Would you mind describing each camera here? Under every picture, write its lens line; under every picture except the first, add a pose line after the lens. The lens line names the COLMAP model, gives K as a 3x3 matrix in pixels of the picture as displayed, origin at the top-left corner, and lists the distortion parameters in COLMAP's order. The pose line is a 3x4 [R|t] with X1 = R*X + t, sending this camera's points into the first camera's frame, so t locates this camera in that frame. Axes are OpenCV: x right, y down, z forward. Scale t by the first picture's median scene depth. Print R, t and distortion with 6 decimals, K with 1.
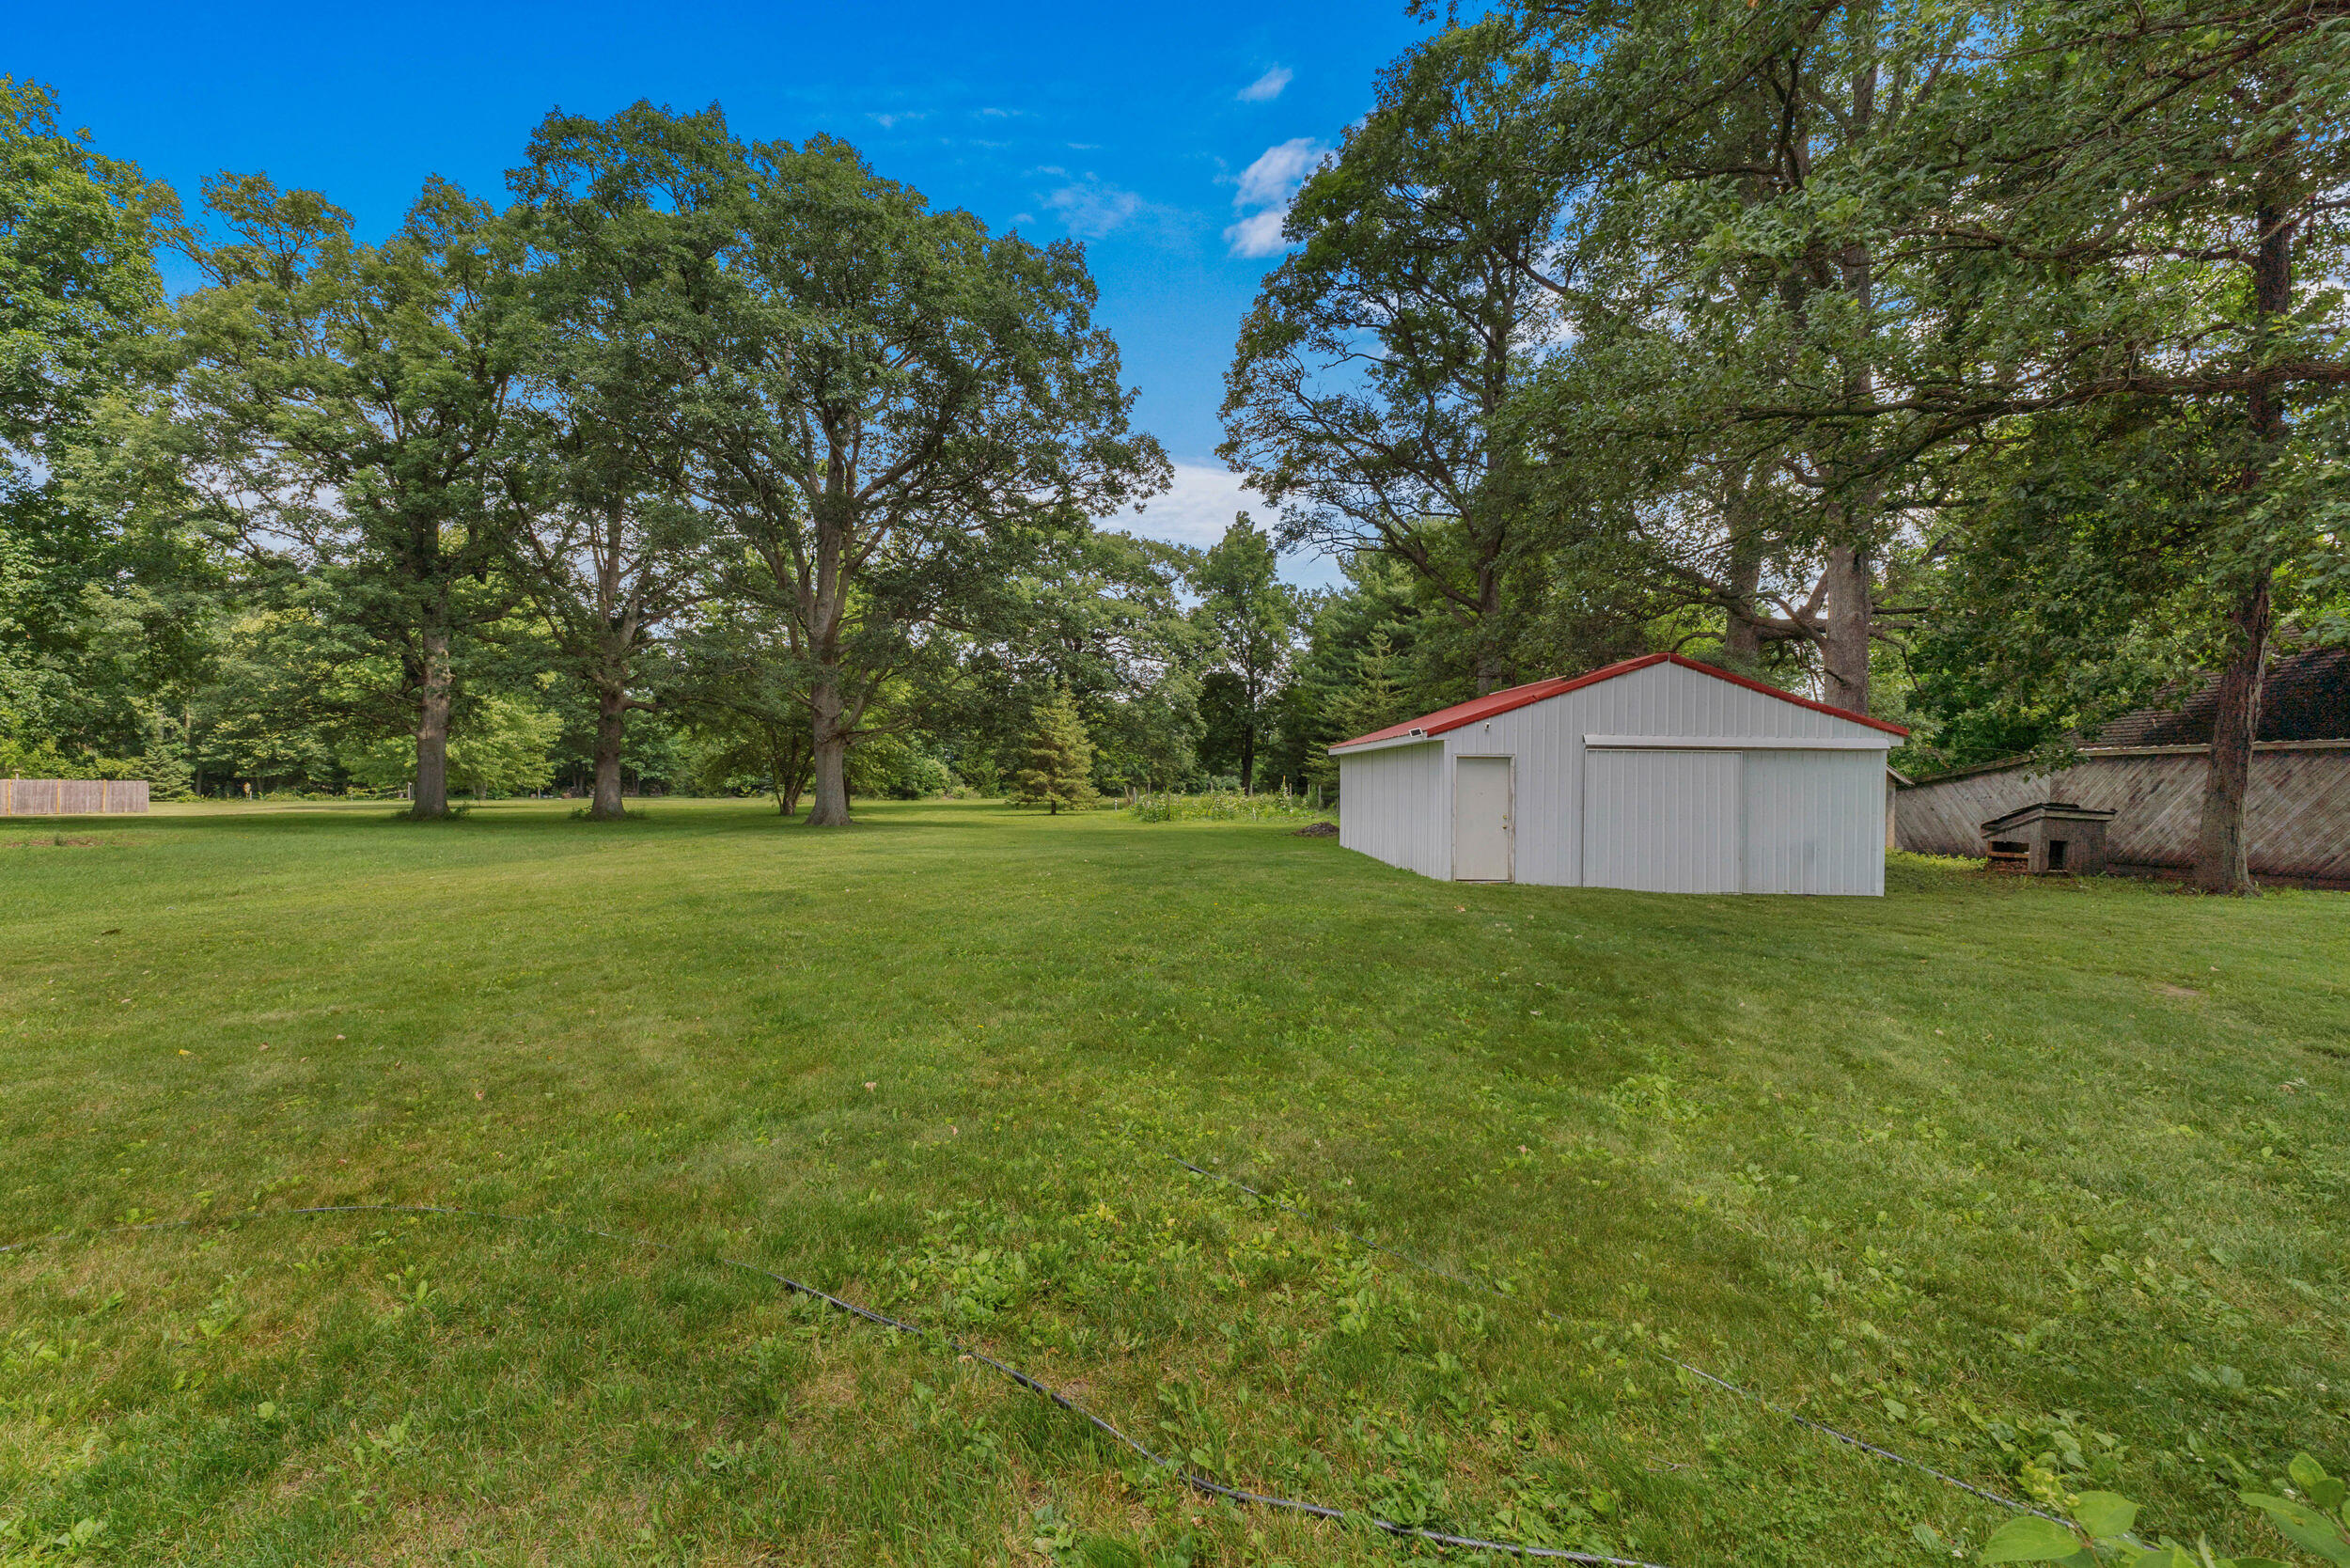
lens RADIAL K [[1015.6, 0, 1158.5], [0, 1015.6, 781.9], [0, 0, 1]] dist [0.007122, -0.001379]
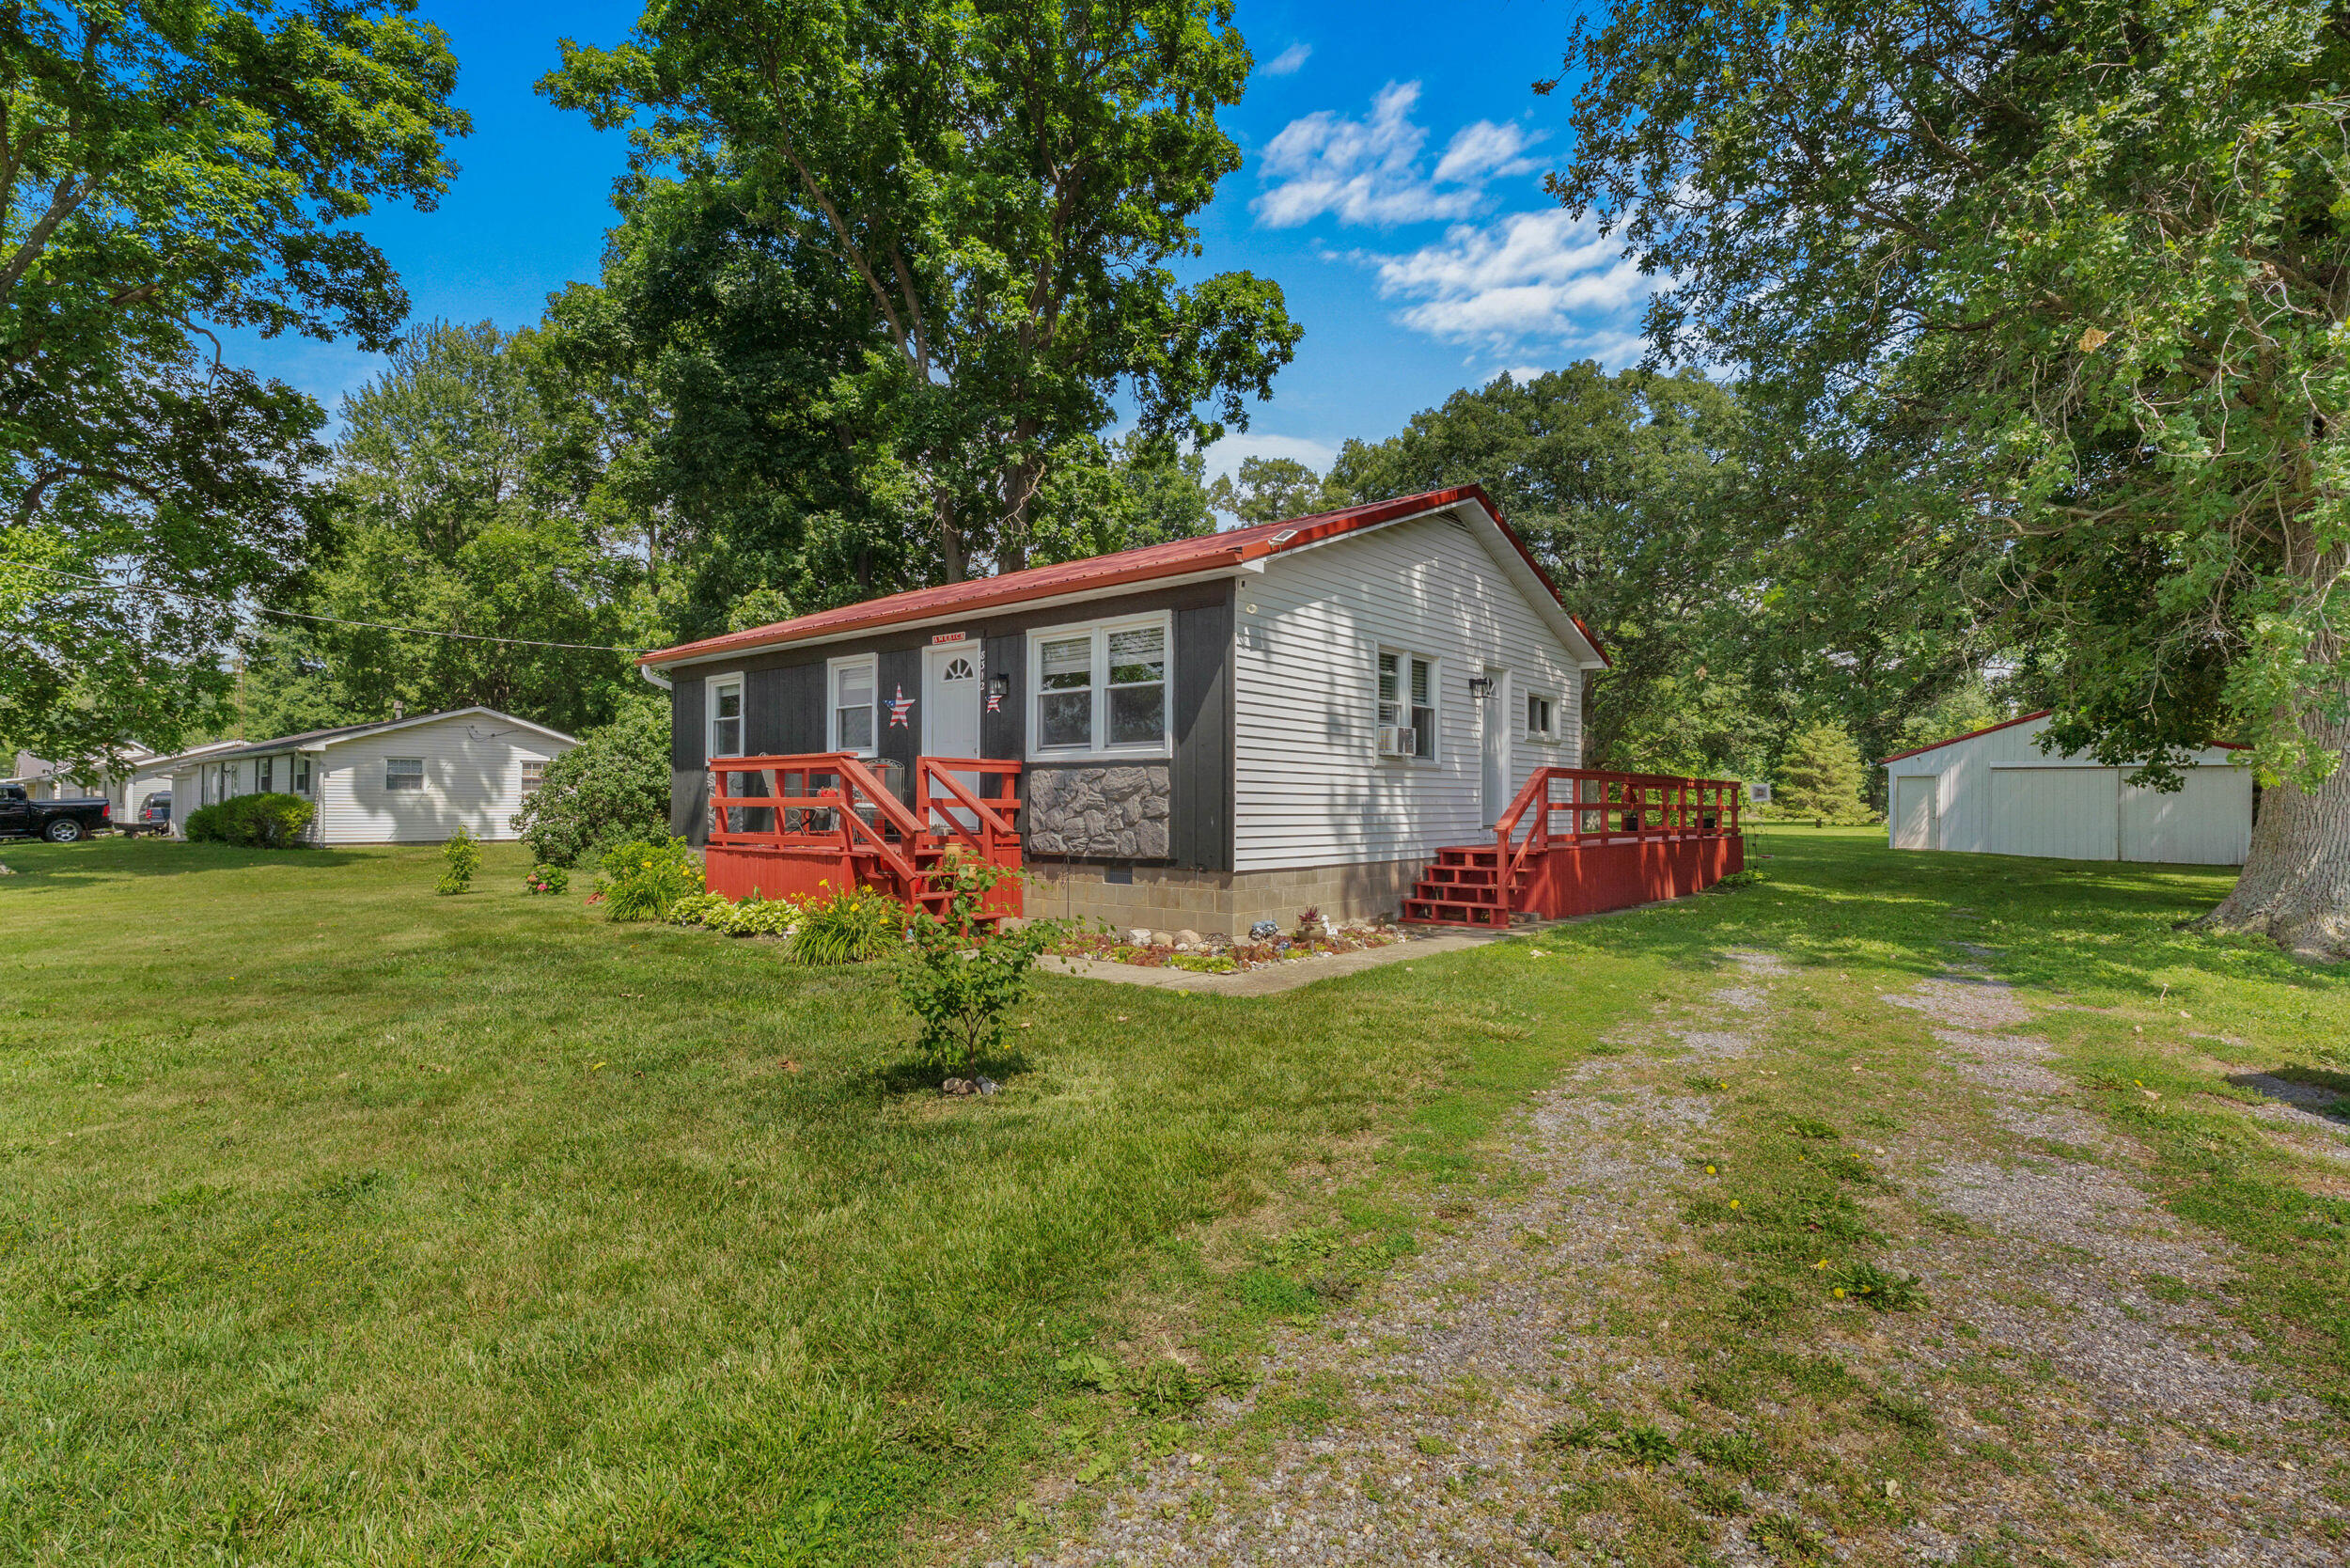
lens RADIAL K [[1181.5, 0, 1143.0], [0, 1181.5, 787.0], [0, 0, 1]] dist [-0.013805, -0.000469]
pose [[0.737873, -0.013334, -0.674808, 0.246356], [0.002637, 0.999854, -0.016873, 0.008551], [0.674934, 0.010670, 0.737801, -0.468874]]
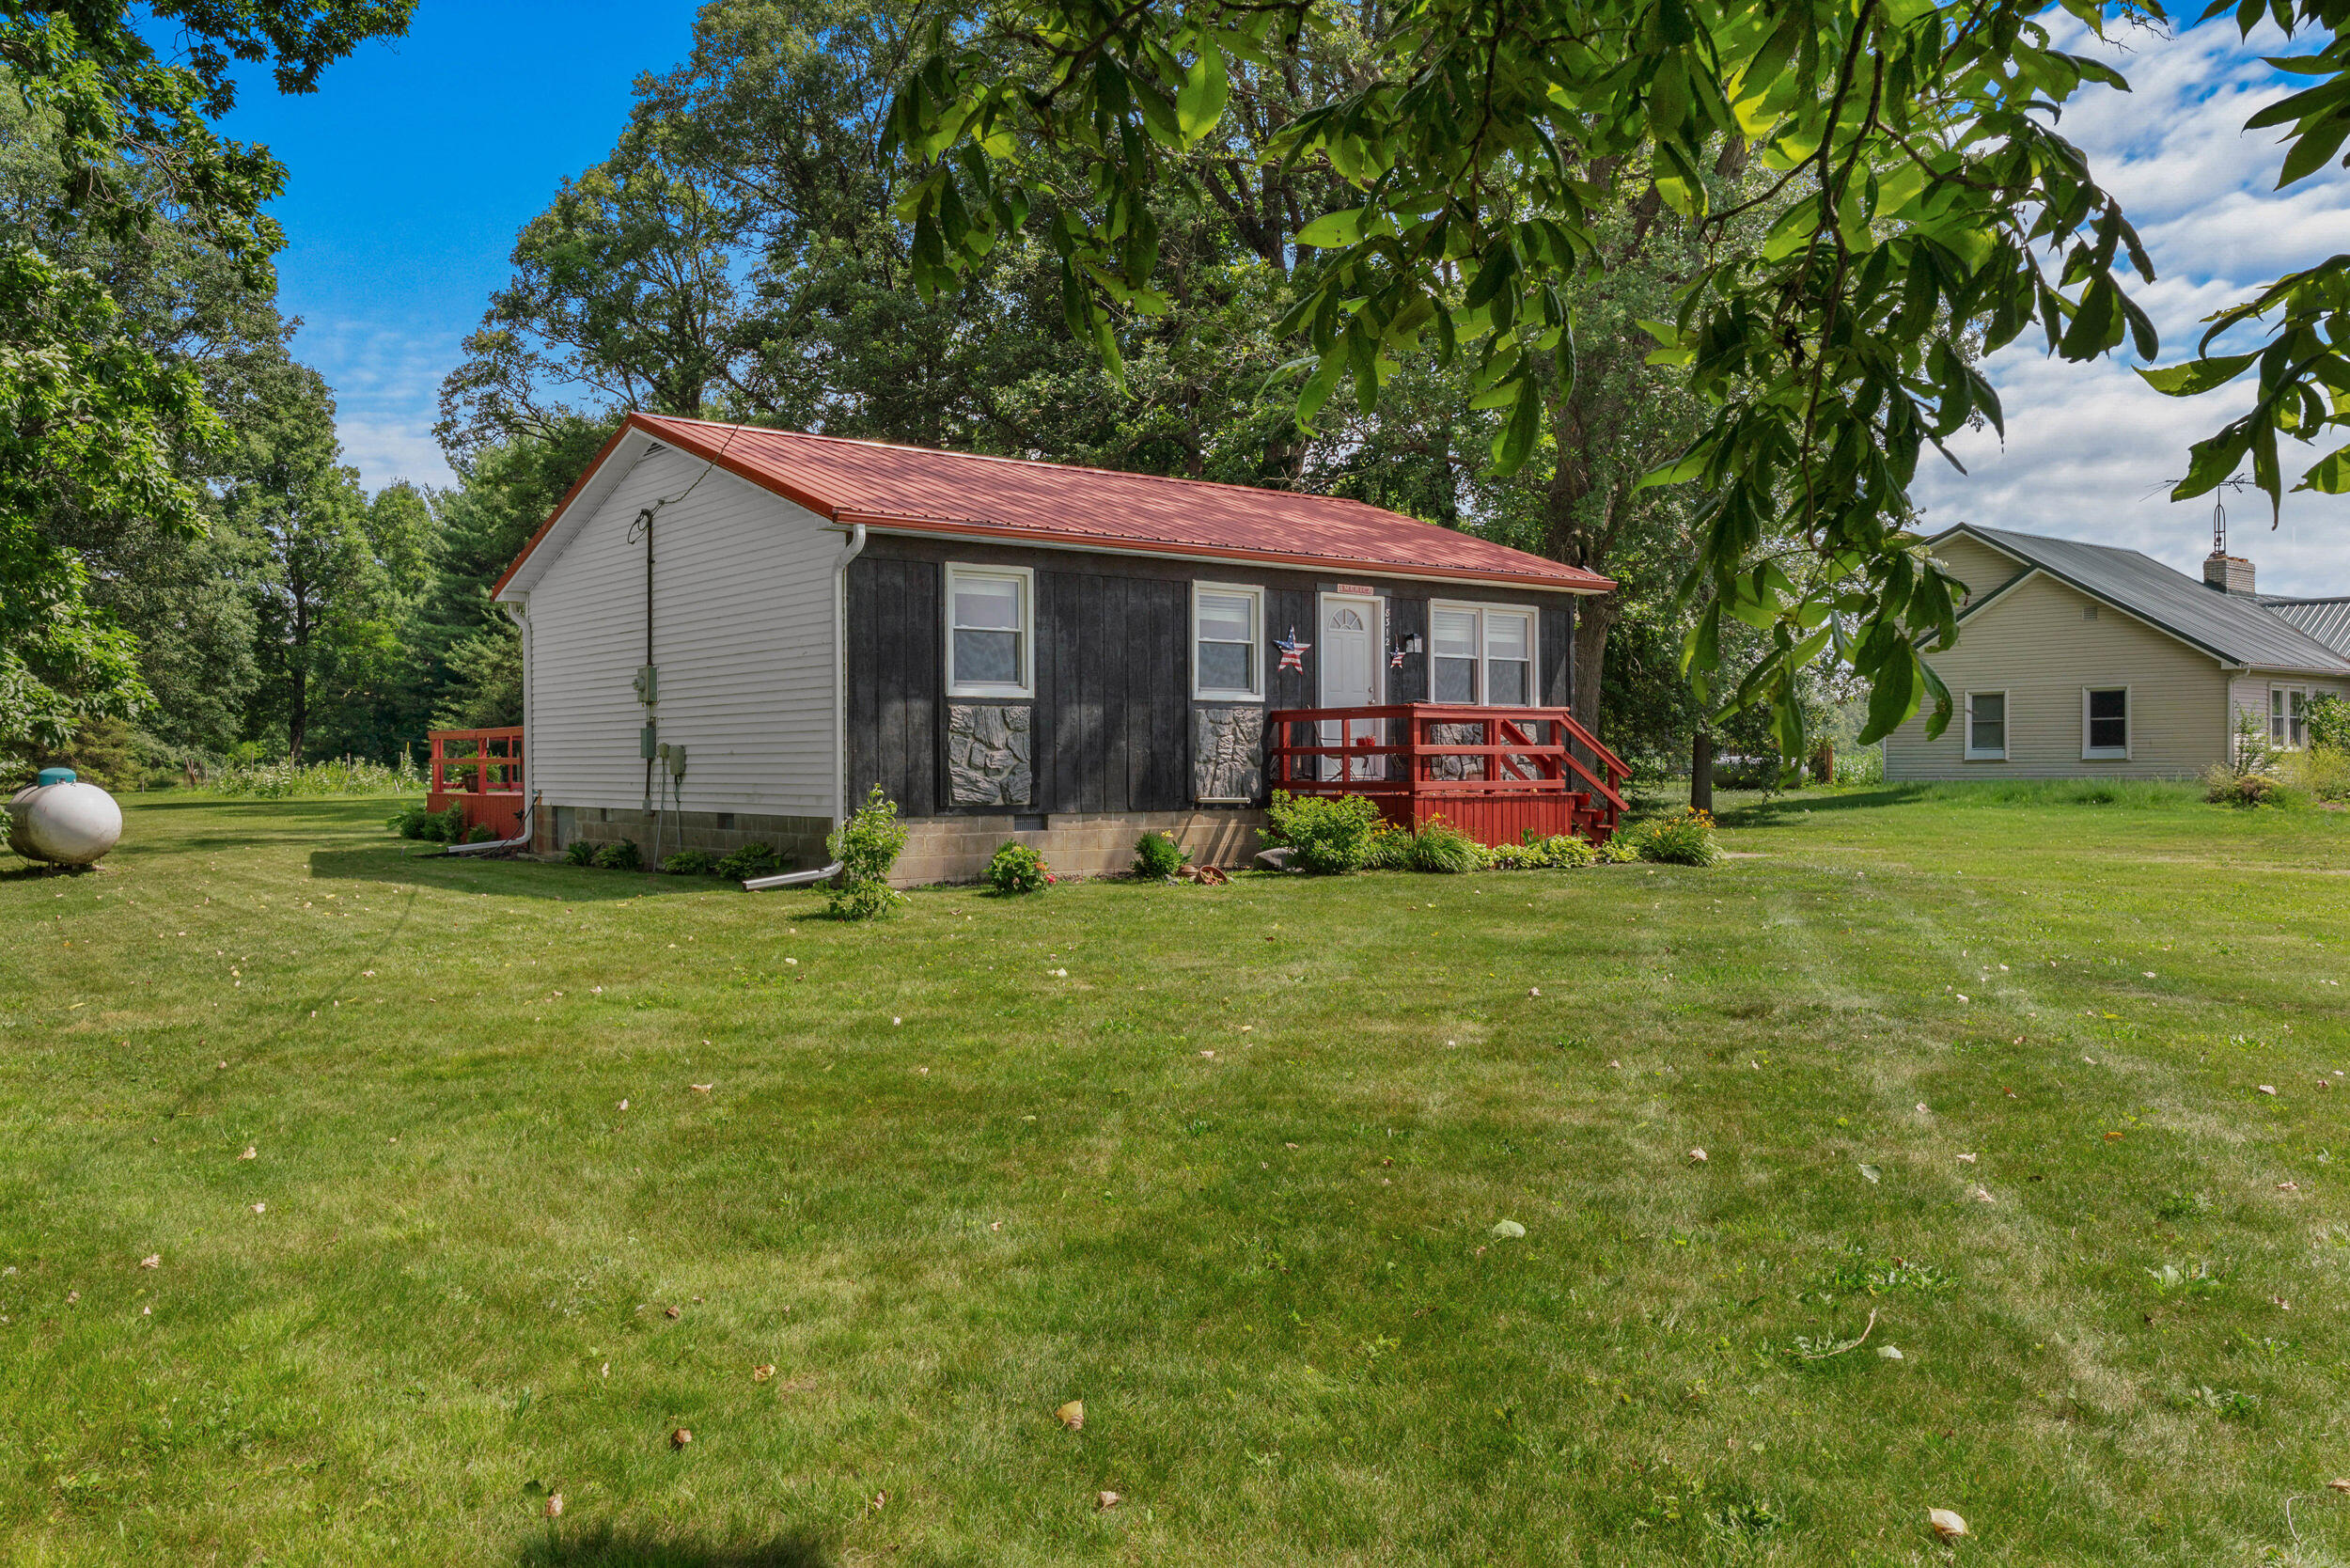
lens RADIAL K [[1842.5, 0, 1183.7], [0, 1842.5, 781.1], [0, 0, 1]] dist [-0.020618, 0.006362]
pose [[0.803556, -0.016472, 0.595002, -0.292865], [0.008390, 0.999831, 0.016349, 0.007176], [-0.595170, -0.008146, 0.803558, -0.633487]]
